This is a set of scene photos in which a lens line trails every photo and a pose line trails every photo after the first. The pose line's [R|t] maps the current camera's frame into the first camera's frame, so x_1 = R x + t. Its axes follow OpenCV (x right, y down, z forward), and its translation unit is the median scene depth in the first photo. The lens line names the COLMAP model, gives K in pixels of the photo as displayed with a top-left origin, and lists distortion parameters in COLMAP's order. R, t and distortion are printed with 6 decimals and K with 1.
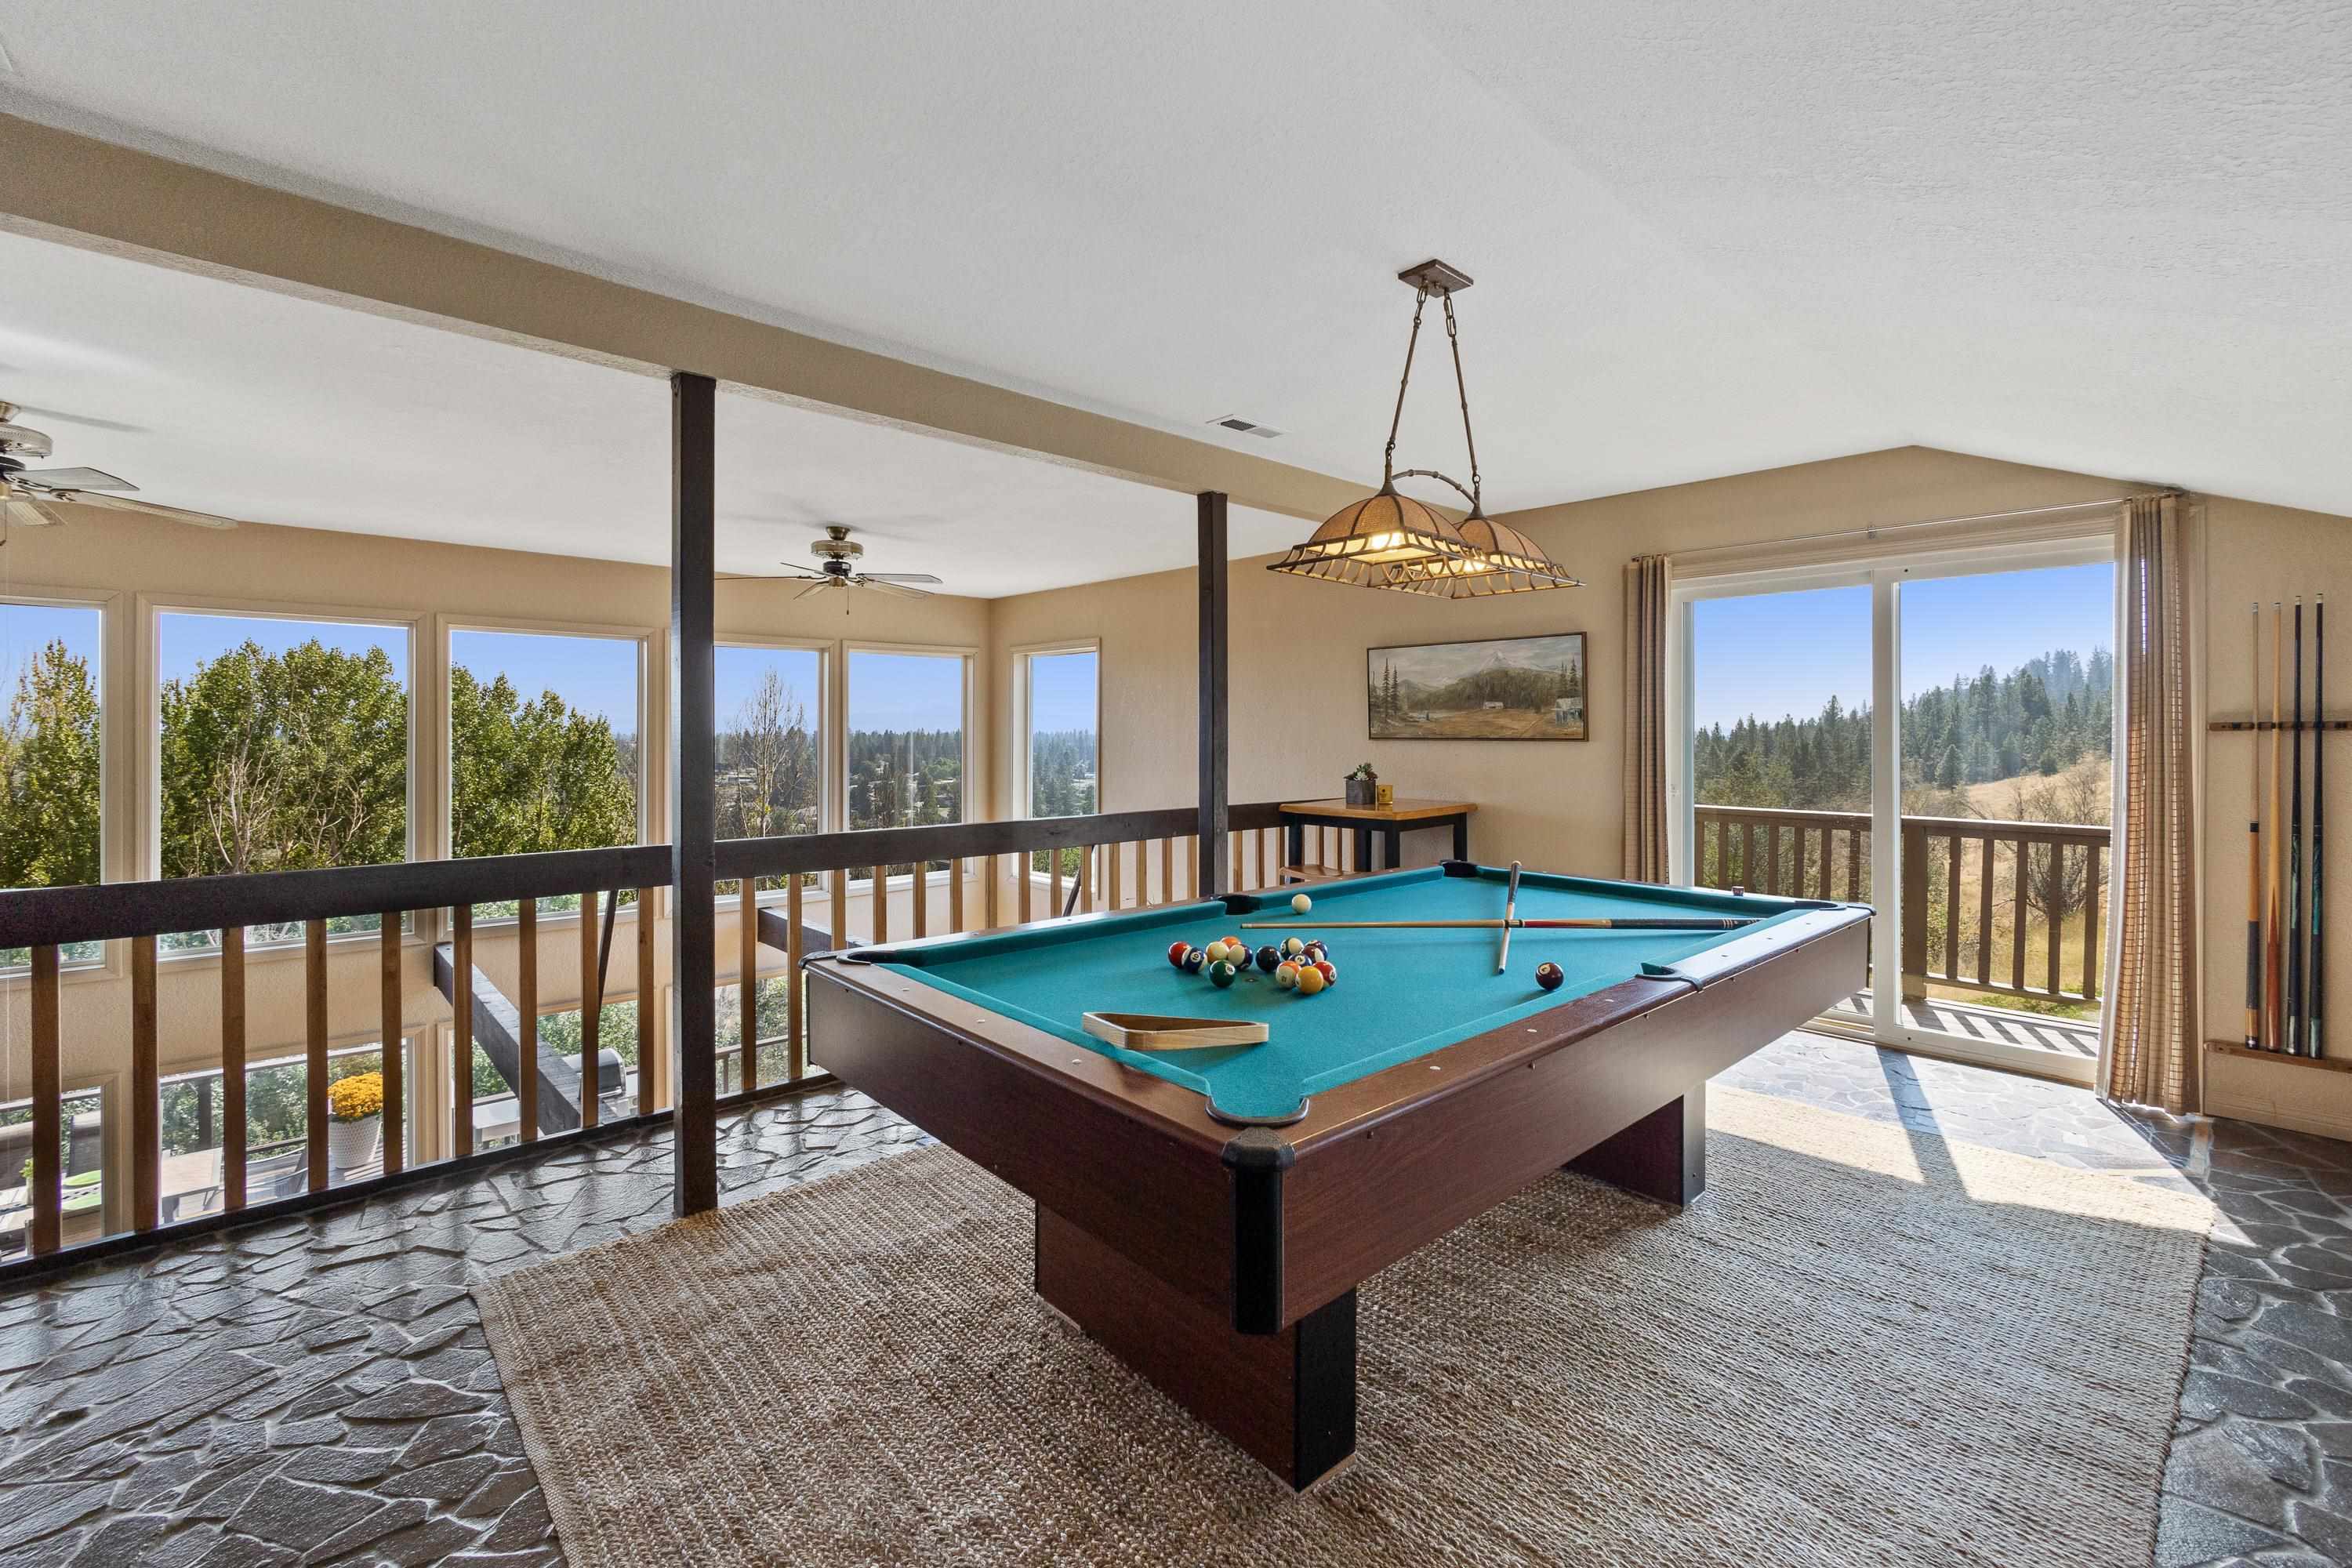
lens RADIAL K [[1014.1, 0, 1177.5], [0, 1014.1, 726.4], [0, 0, 1]] dist [0.004708, 0.000247]
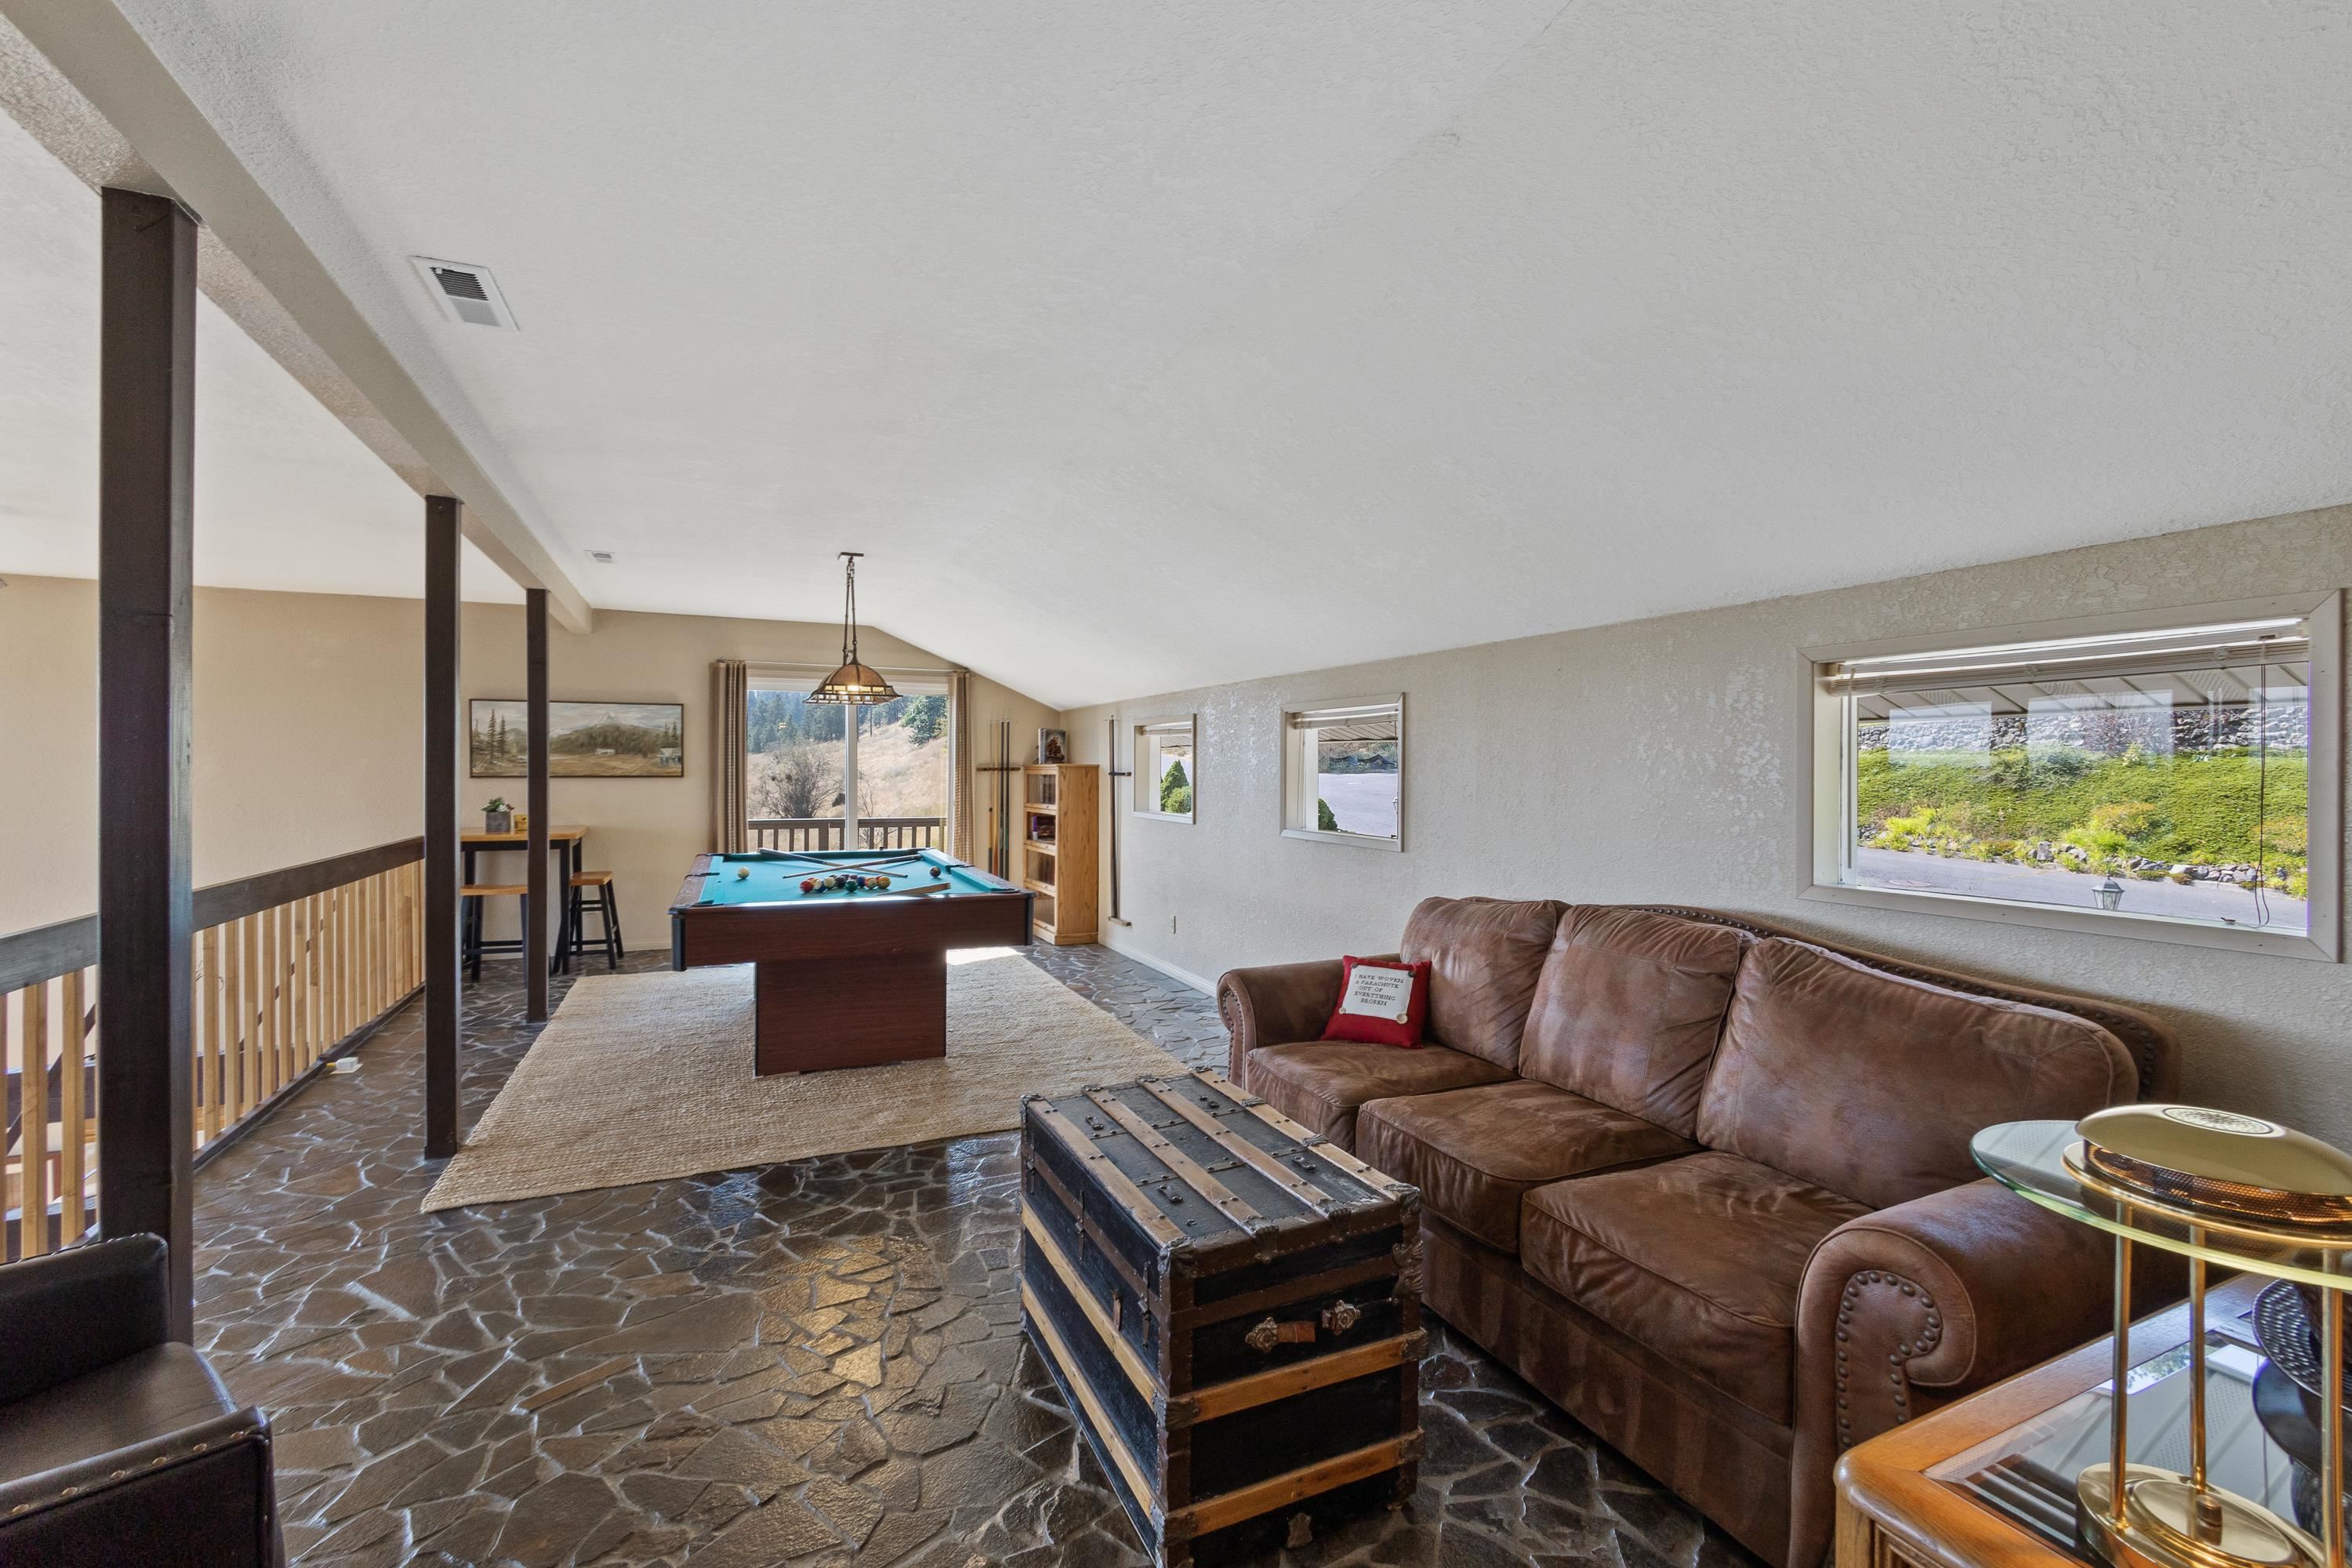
lens RADIAL K [[999.9, 0, 1184.7], [0, 999.9, 779.8], [0, 0, 1]] dist [-0.002002, -0.000207]
pose [[0.298794, -0.008110, 0.954283, -0.741896], [-0.003178, 0.999950, 0.009493, 0.001641], [-0.954312, -0.005869, 0.298753, -0.125476]]
